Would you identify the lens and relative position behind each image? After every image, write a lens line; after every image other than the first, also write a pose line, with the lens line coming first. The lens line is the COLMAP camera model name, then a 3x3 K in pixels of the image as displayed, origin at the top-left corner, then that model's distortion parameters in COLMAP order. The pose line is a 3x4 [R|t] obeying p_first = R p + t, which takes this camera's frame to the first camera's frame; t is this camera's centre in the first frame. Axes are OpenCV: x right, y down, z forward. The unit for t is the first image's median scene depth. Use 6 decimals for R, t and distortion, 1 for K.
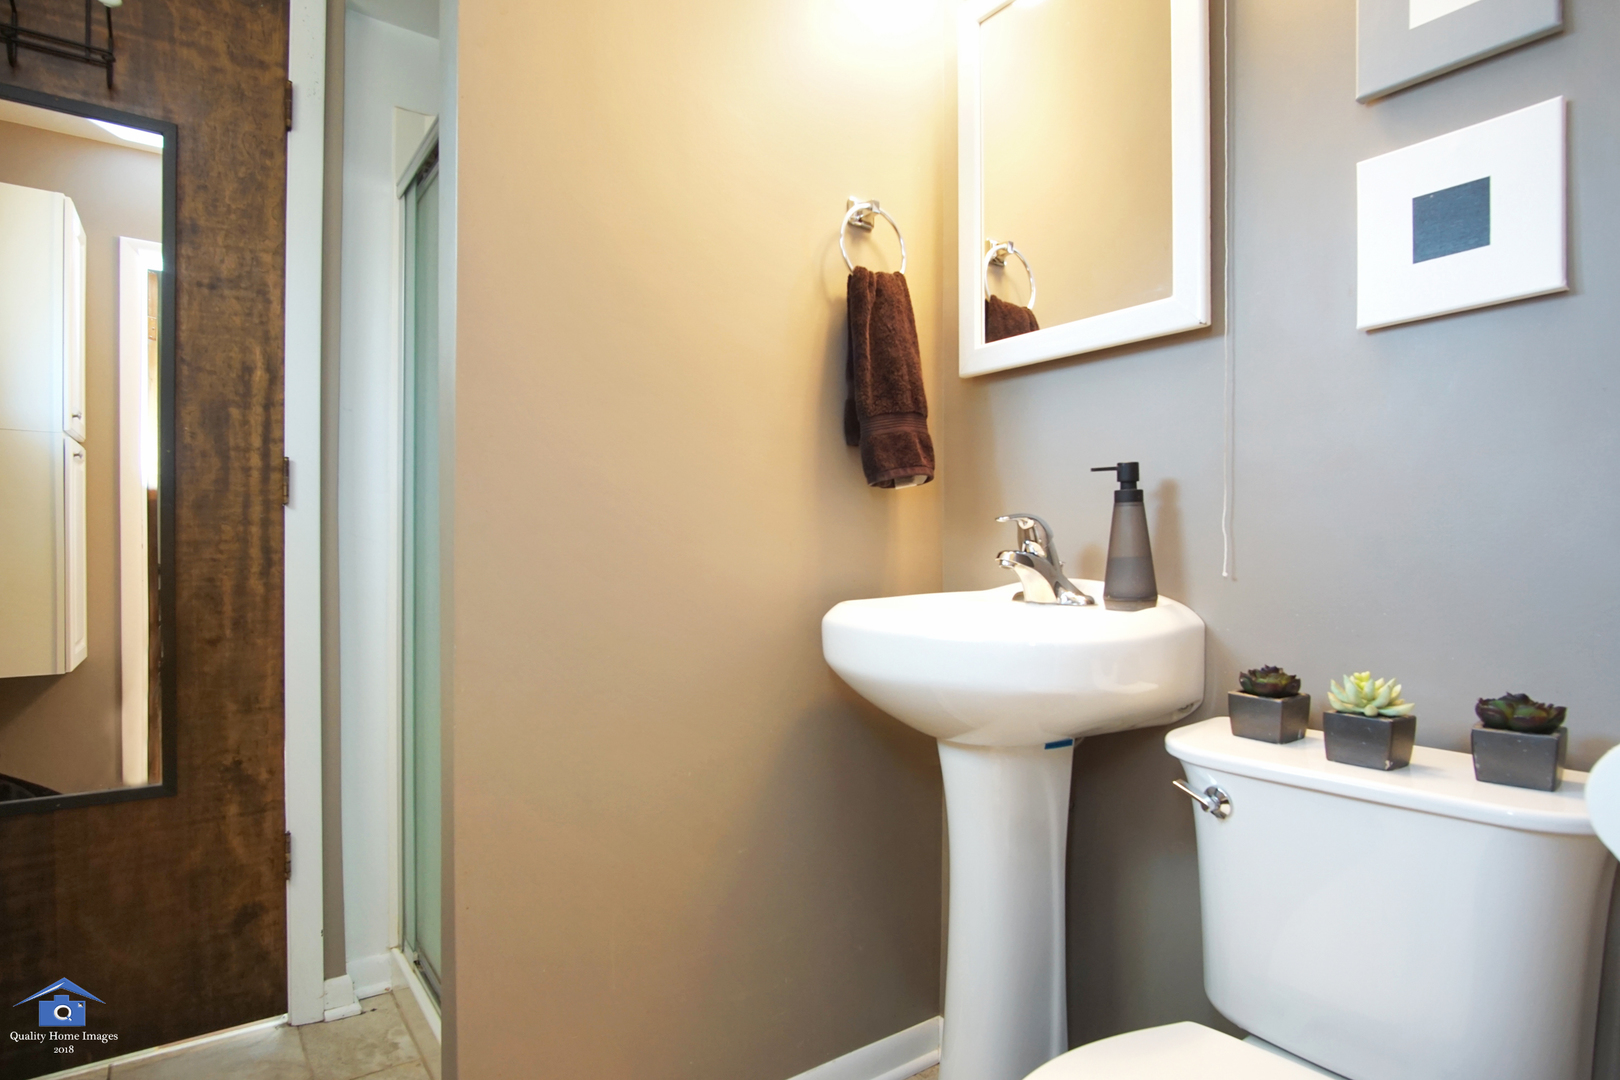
lens RADIAL K [[861.5, 0, 810.1], [0, 861.5, 542.1], [0, 0, 1]] dist [-0.026160, 0.003083]
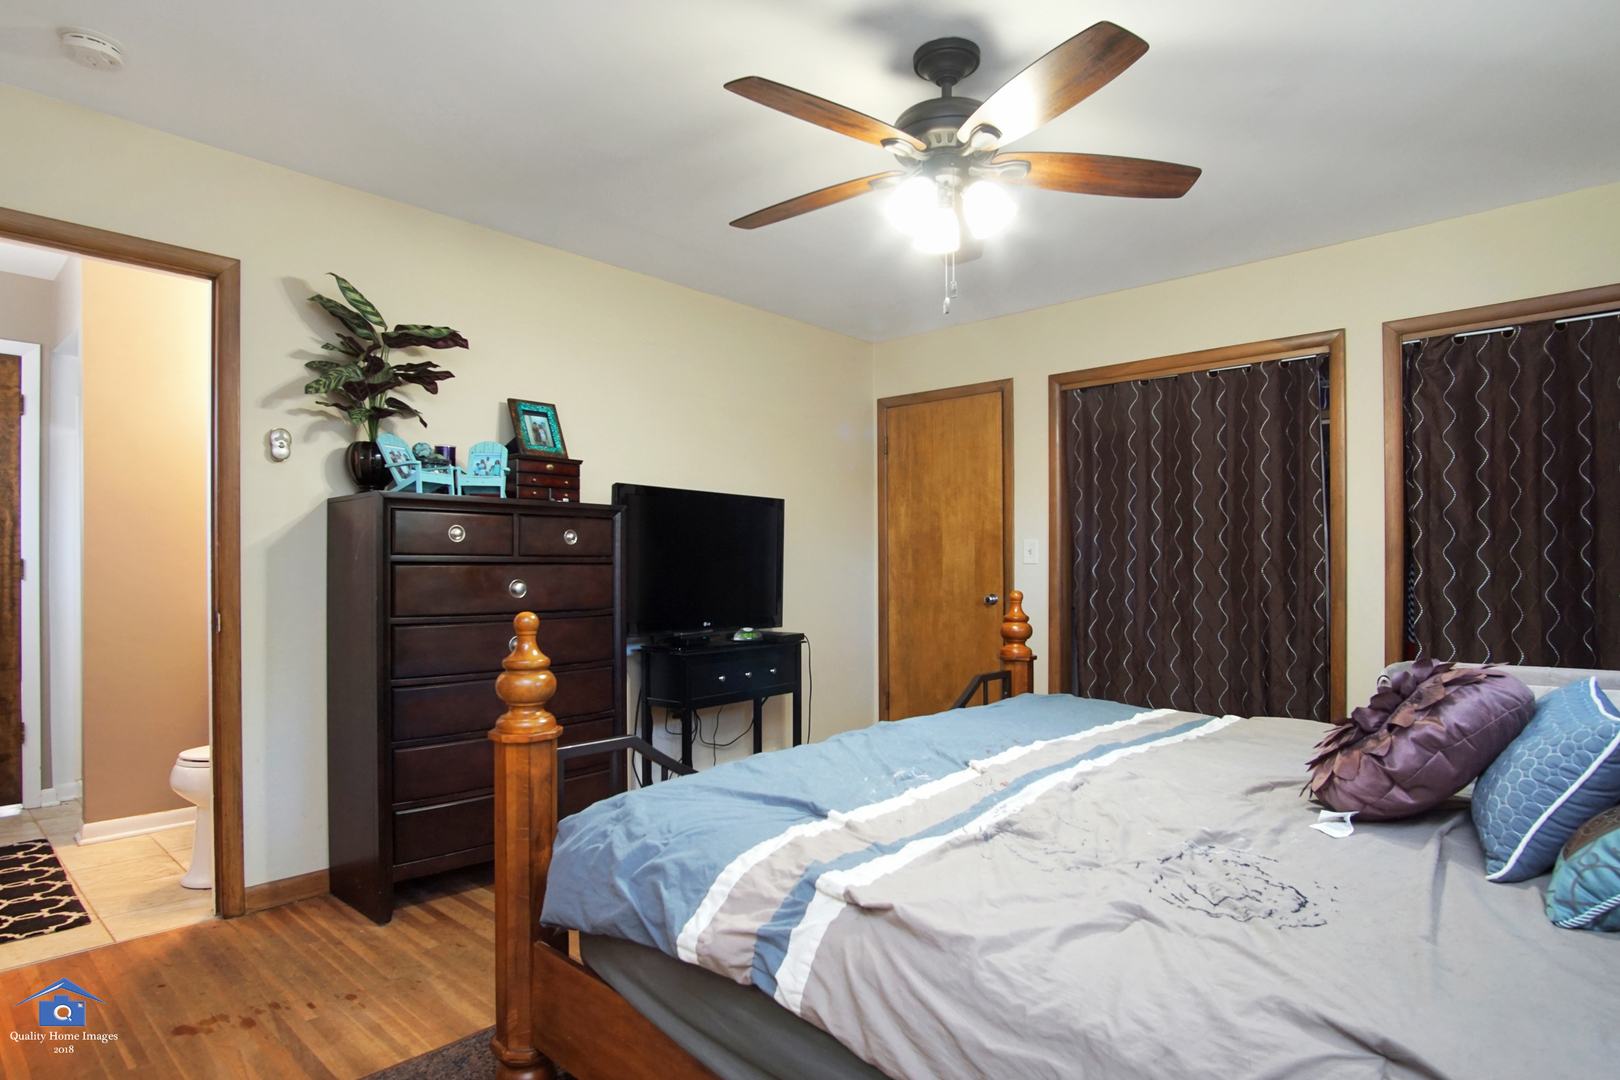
lens RADIAL K [[861.5, 0, 815.9], [0, 861.5, 553.7], [0, 0, 1]] dist [-0.026160, 0.003083]
pose [[0.978865, -0.006515, 0.204405, 1.016339], [0.008075, 0.999944, -0.006799, -0.080172], [-0.204349, 0.008306, 0.978863, -1.663593]]
